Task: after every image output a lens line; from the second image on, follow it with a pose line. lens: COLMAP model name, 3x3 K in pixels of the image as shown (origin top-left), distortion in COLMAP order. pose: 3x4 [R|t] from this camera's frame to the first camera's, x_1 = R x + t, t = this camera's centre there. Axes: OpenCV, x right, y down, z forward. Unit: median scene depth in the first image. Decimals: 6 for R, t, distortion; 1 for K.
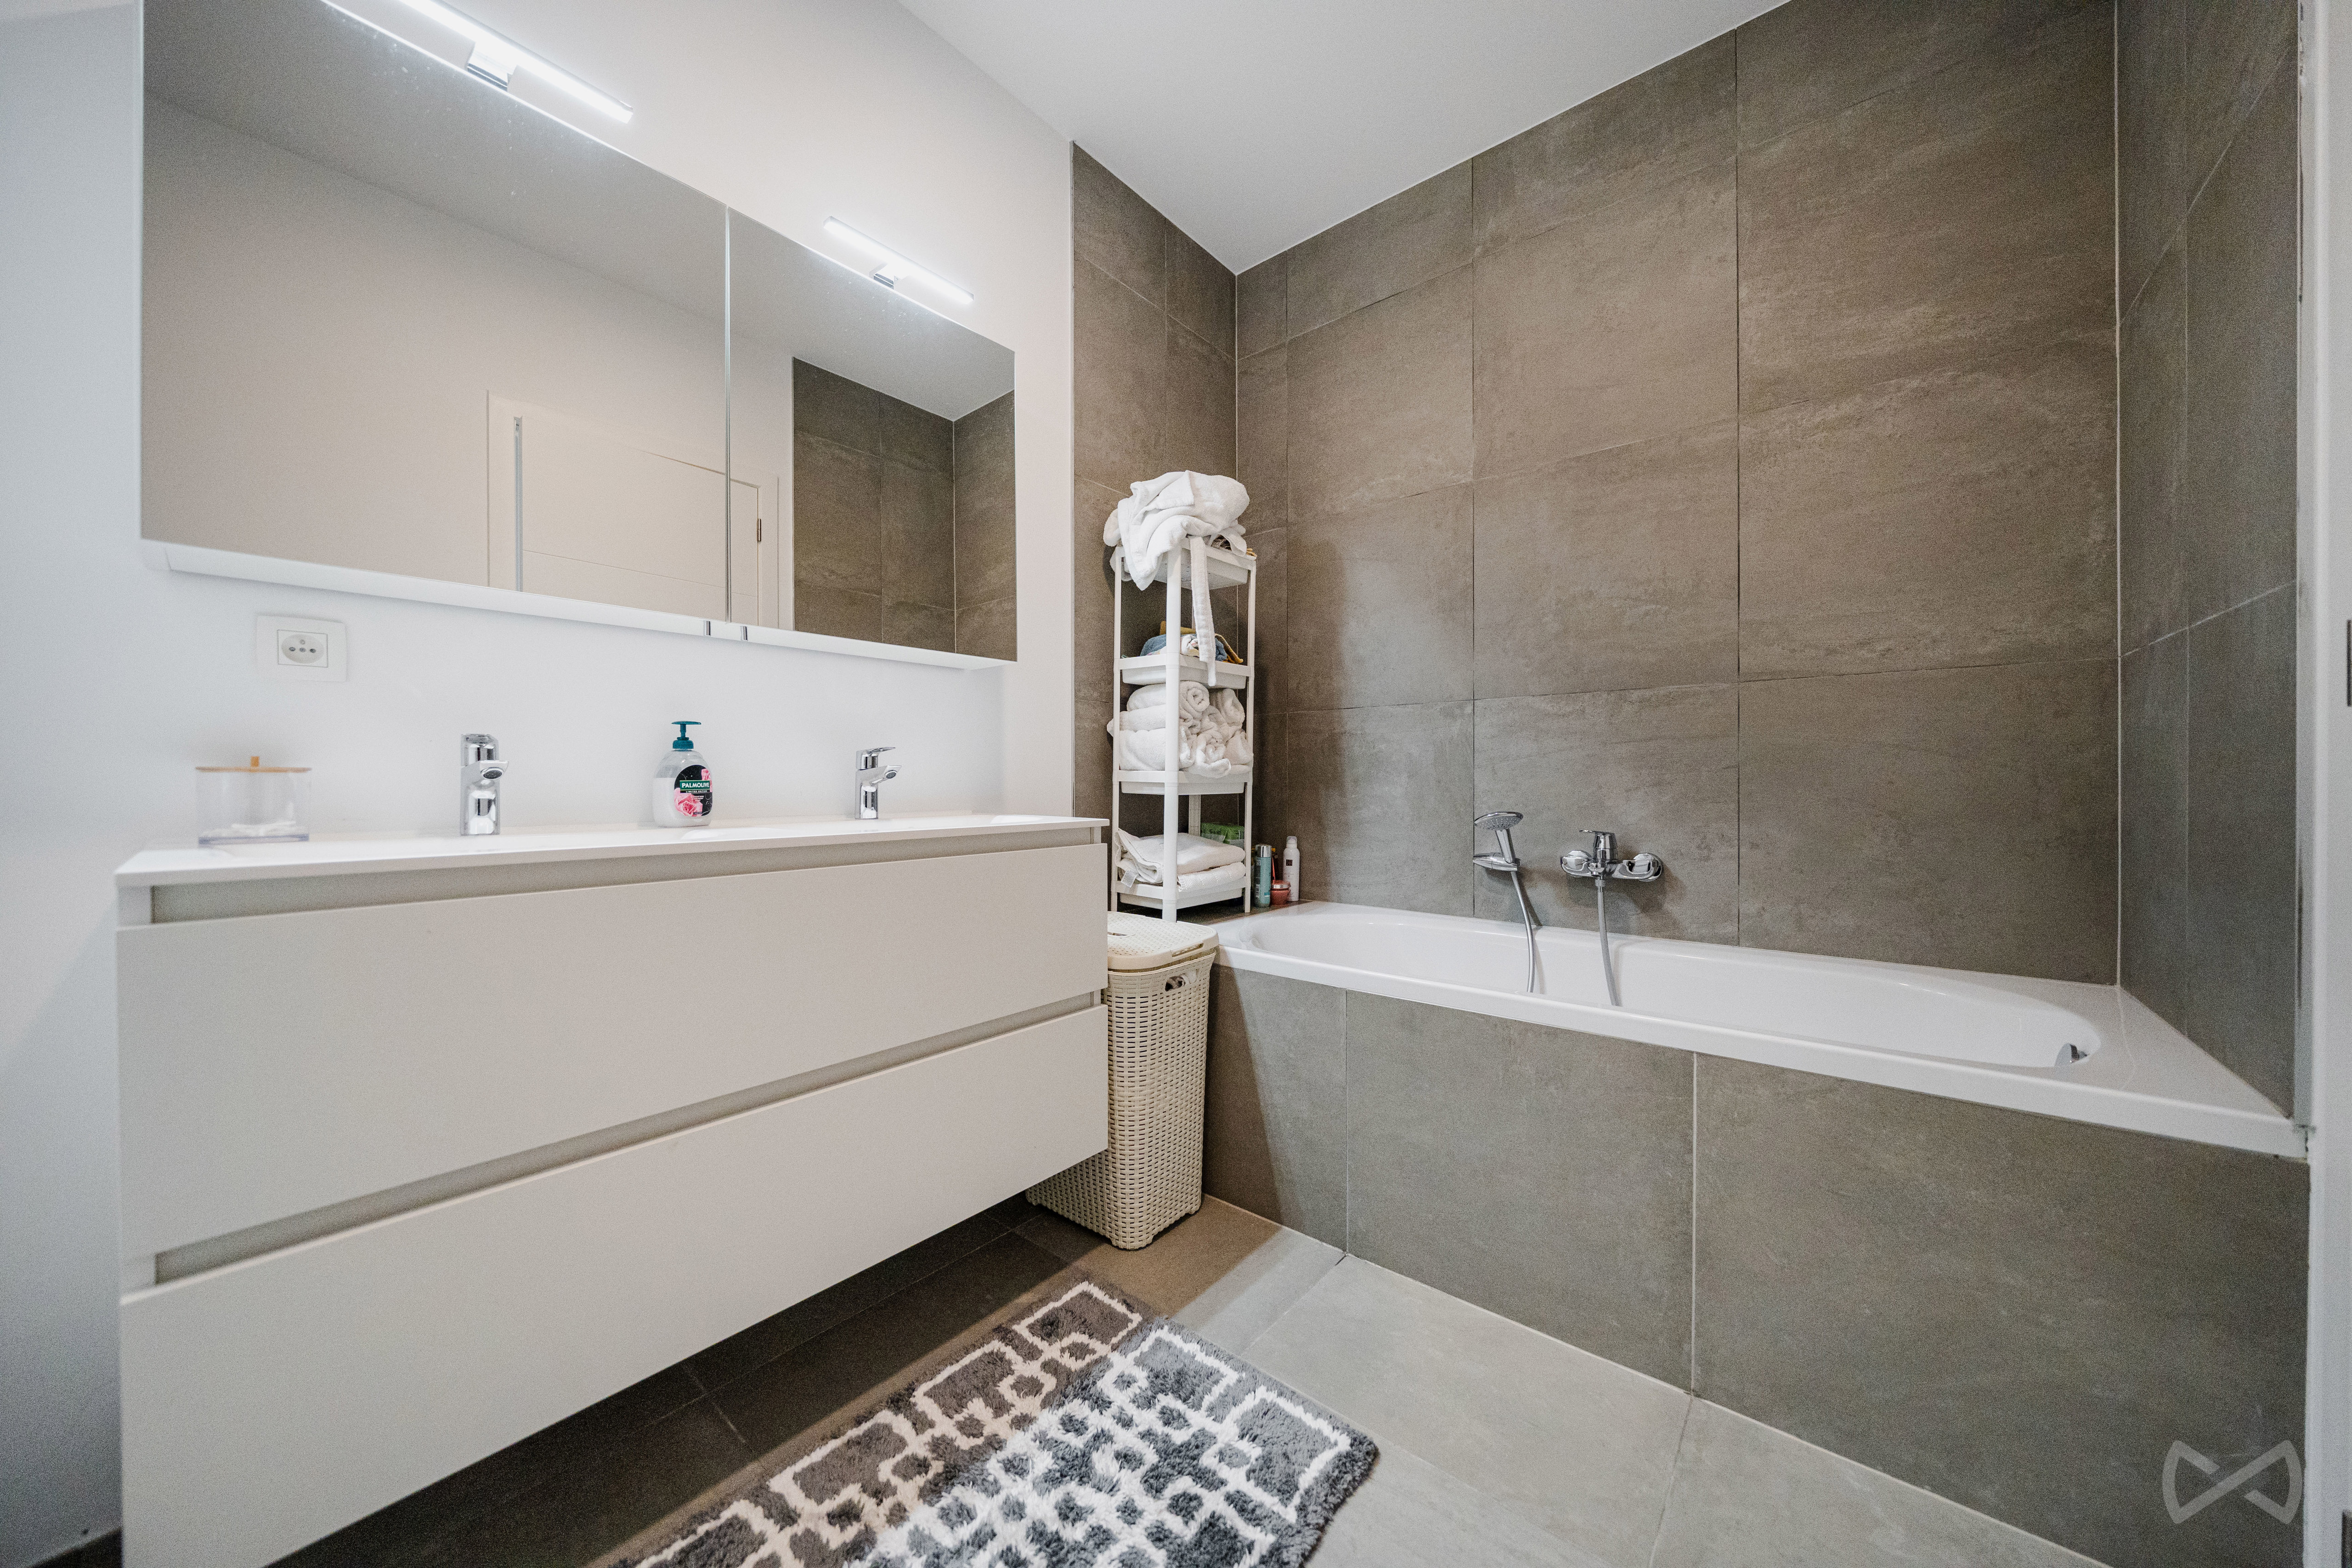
lens RADIAL K [[803.1, 0, 1172.3], [0, 803.1, 791.9], [0, 0, 1]] dist [0.001116, 0.000082]
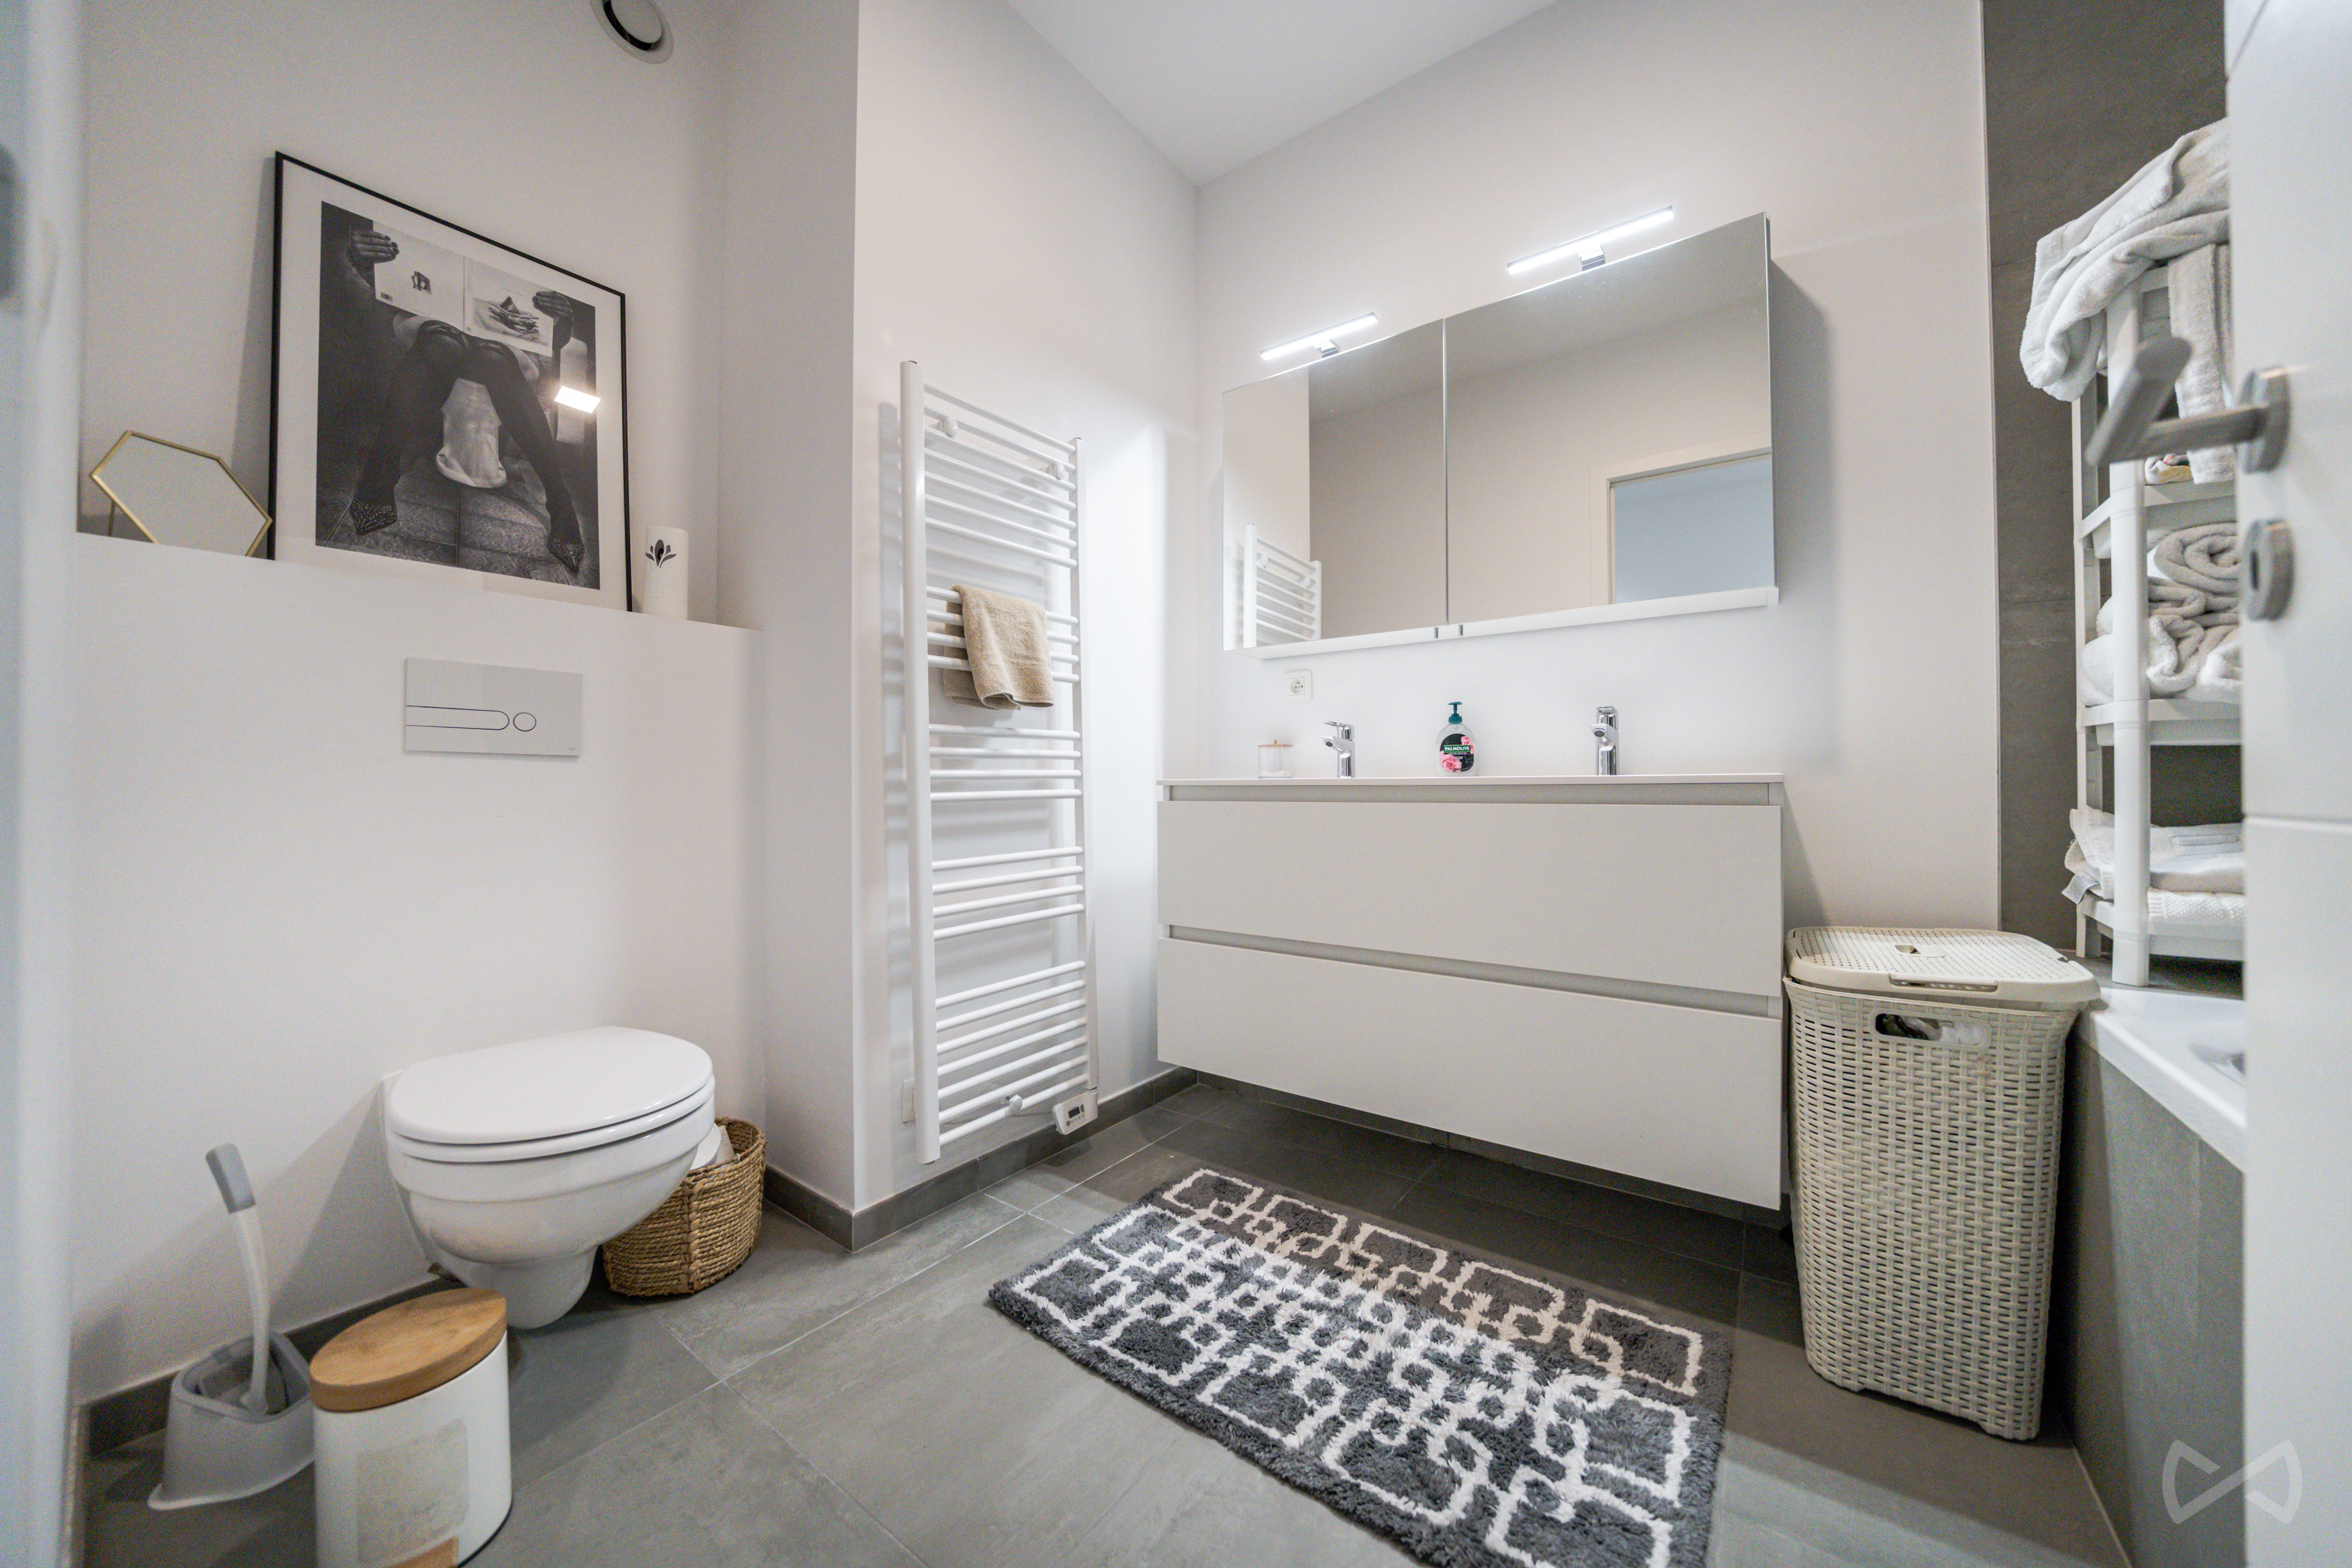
lens RADIAL K [[808.0, 0, 1186.5], [0, 808.0, 784.8], [0, 0, 1]] dist [-0.000928, -0.000203]
pose [[0.086622, 0.003764, -0.996234, 0.801730], [-0.008919, 0.999956, 0.003002, 0.058403], [0.996201, 0.008625, 0.086652, 0.479085]]
